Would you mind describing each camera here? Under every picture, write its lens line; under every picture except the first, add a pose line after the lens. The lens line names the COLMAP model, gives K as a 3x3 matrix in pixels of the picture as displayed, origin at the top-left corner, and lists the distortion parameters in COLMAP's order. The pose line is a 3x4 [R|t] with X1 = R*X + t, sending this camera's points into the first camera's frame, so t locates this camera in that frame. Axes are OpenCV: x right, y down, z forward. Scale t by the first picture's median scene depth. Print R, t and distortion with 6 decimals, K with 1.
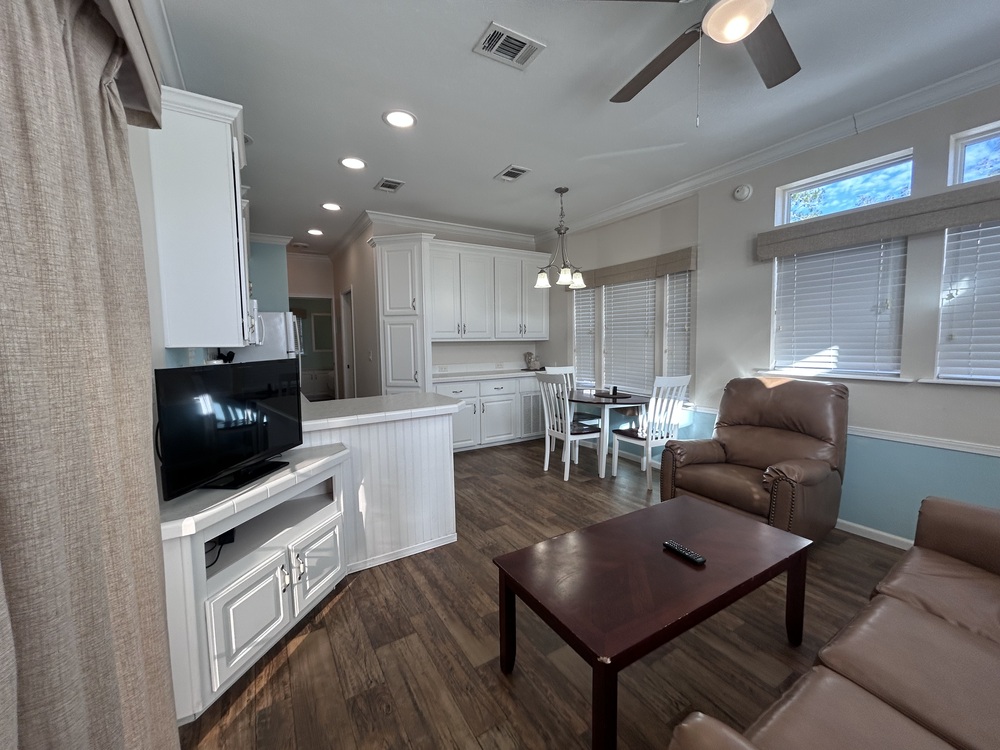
lens RADIAL K [[405.2, 0, 503.8], [0, 405.2, 377.2], [0, 0, 1]] dist [0.001567, 0.000431]
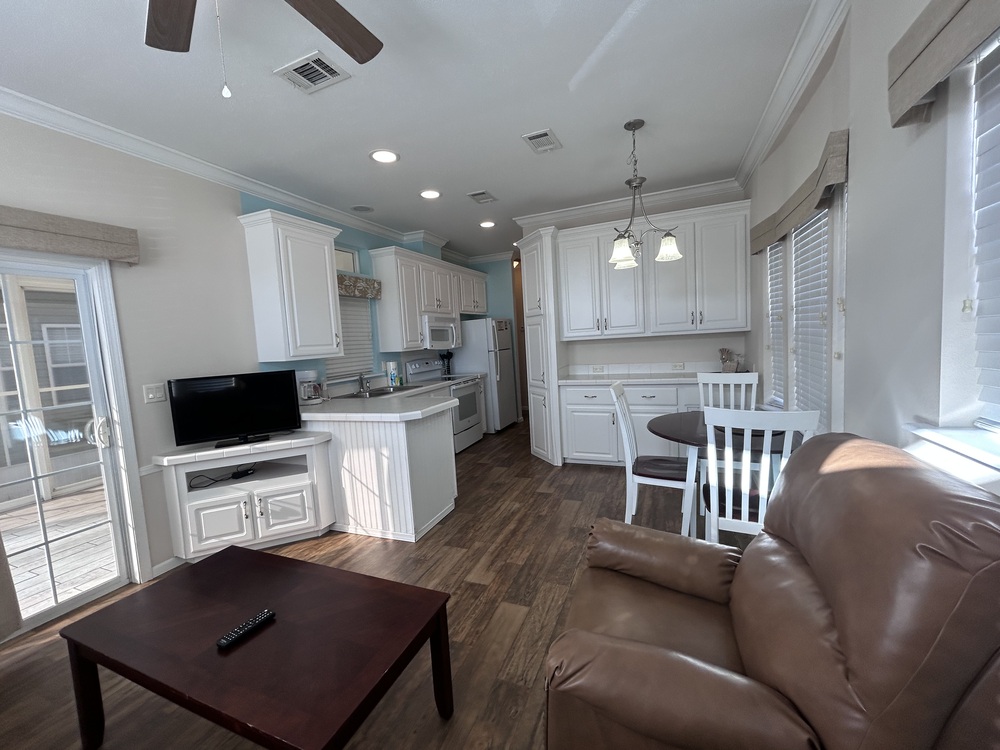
lens RADIAL K [[405.2, 0, 499.0], [0, 405.2, 377.4], [0, 0, 1]] dist [0.001567, 0.000431]
pose [[0.583929, 0.053388, -0.810047, 0.509852], [-0.020119, 0.998480, 0.051305, -0.050242], [0.811555, -0.013661, 0.584116, 0.343033]]
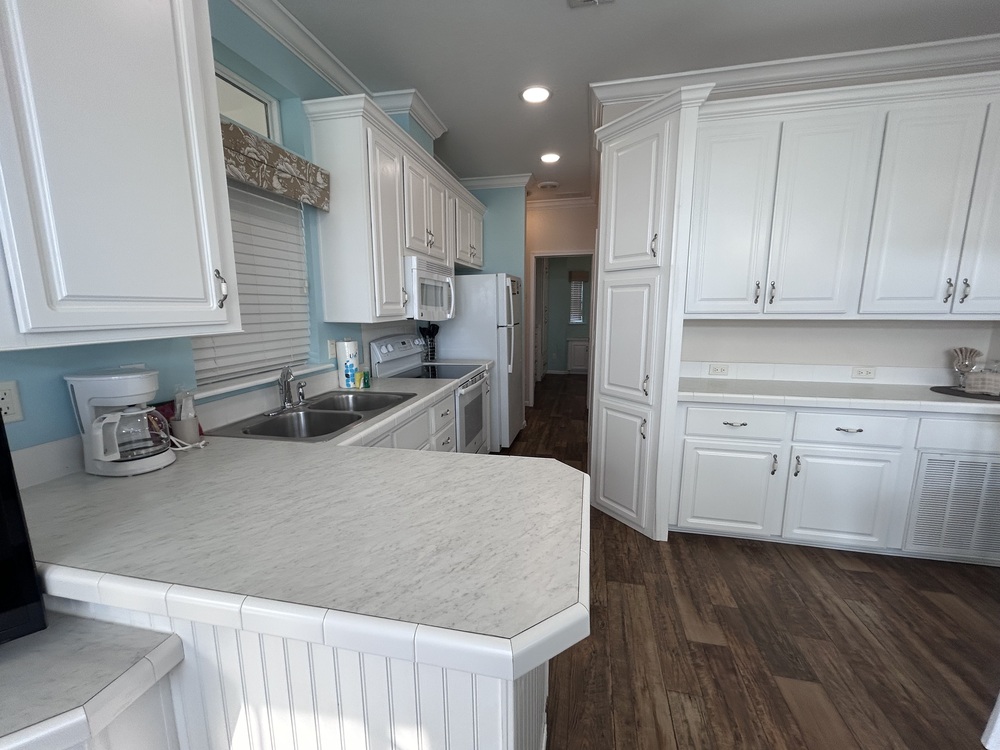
lens RADIAL K [[405.2, 0, 500.9], [0, 405.2, 373.3], [0, 0, 1]] dist [0.001567, 0.000431]
pose [[0.720790, 0.123175, -0.682121, 0.008057], [-0.067432, 0.991877, 0.107855, -0.061377], [0.689866, -0.031744, 0.723241, 0.482602]]
